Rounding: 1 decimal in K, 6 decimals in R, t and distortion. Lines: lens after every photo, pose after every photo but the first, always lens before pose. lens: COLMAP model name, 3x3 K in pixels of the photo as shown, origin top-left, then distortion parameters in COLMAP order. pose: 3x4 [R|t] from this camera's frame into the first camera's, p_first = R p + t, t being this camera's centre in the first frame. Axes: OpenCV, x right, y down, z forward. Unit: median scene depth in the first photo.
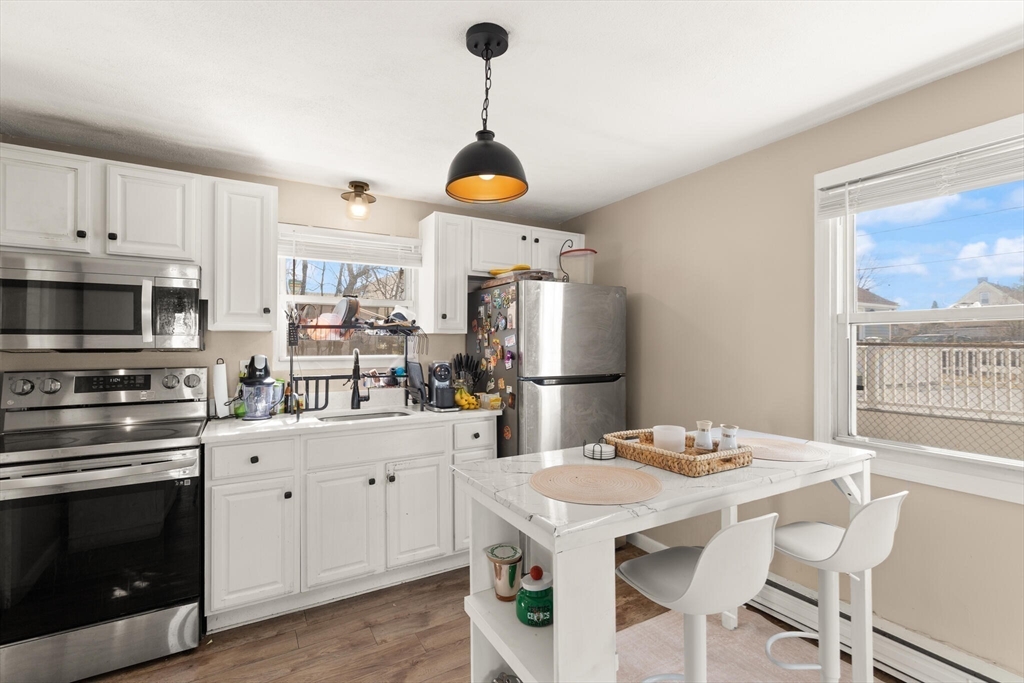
lens RADIAL K [[472.5, 0, 518.4], [0, 472.5, 344.4], [0, 0, 1]] dist [0.010734, -0.000057]
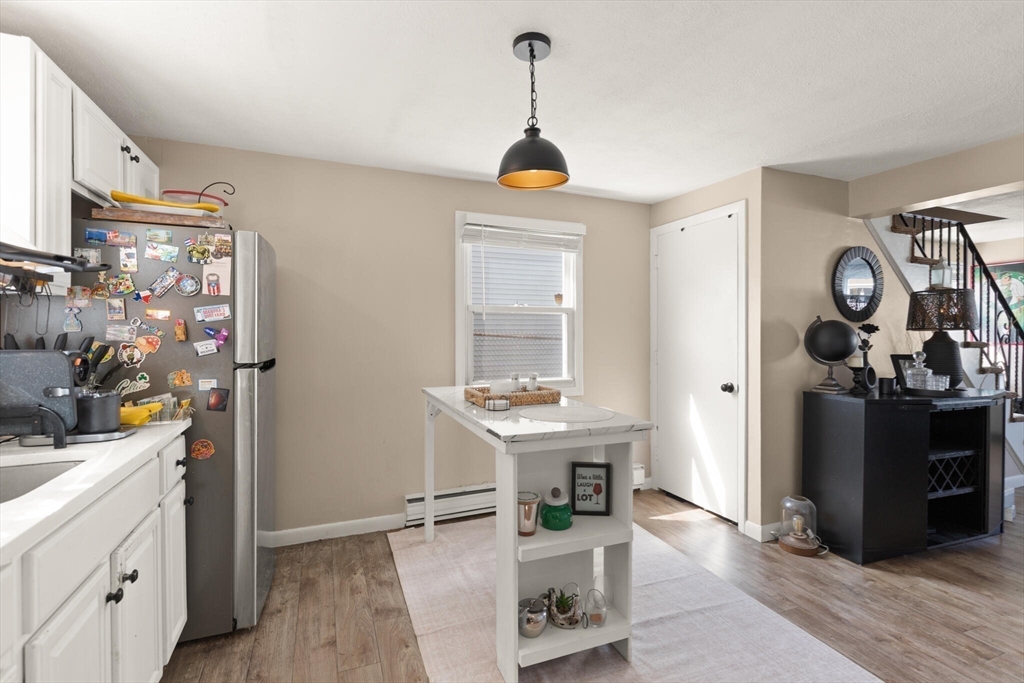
lens RADIAL K [[481.5, 0, 518.7], [0, 481.5, 331.9], [0, 0, 1]] dist [0.027844, 0.000059]
pose [[0.131187, -0.001037, 0.991357, -0.673682], [-0.004270, 0.999990, 0.001611, 0.017111], [-0.991348, -0.004444, 0.131181, 0.473897]]
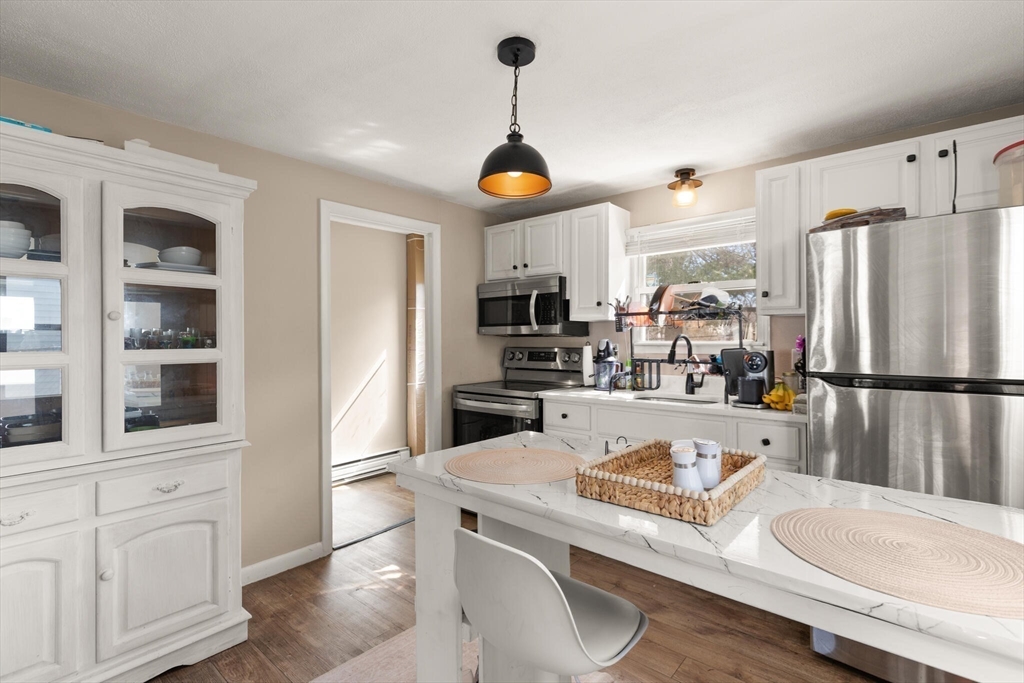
lens RADIAL K [[476.1, 0, 508.9], [0, 476.1, 334.9], [0, 0, 1]] dist [0.006858, -0.000400]
pose [[0.313281, -0.006772, -0.949636, 0.533444], [0.004865, 0.999973, -0.005527, 0.015850], [0.949648, -0.002889, 0.313306, 0.338400]]
